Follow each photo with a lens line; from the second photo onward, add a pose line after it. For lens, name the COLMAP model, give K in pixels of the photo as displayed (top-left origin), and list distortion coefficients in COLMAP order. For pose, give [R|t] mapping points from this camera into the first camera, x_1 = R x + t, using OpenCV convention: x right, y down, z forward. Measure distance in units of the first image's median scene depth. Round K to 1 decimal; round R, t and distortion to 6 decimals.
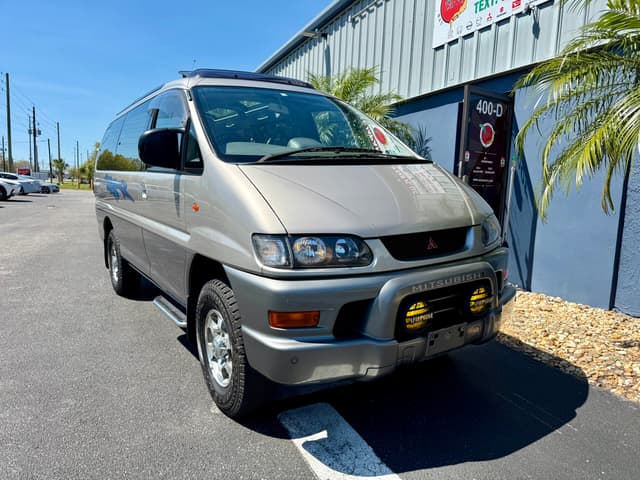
lens RADIAL K [[457.3, 0, 318.0], [0, 457.3, 244.0], [0, 0, 1]] dist [-0.003353, -0.002727]
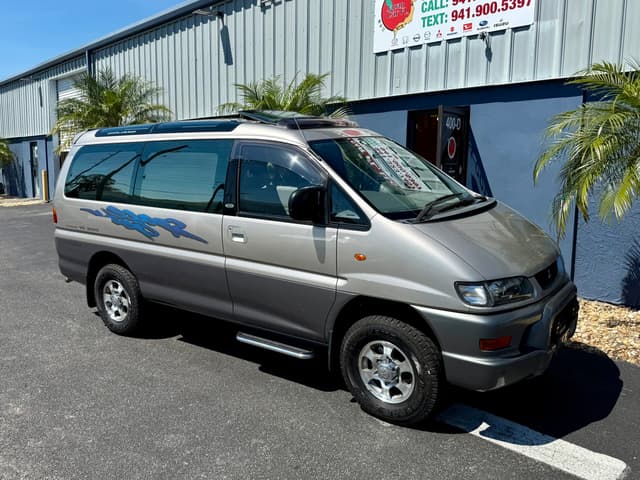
lens RADIAL K [[545.9, 0, 299.0], [0, 545.9, 238.5], [0, 0, 1]] dist [0.062320, -0.101603]
pose [[0.947686, -0.075960, 0.310034, -0.406433], [0.068867, 0.997054, 0.033777, -0.090225], [-0.311686, -0.010659, 0.950125, -0.144507]]
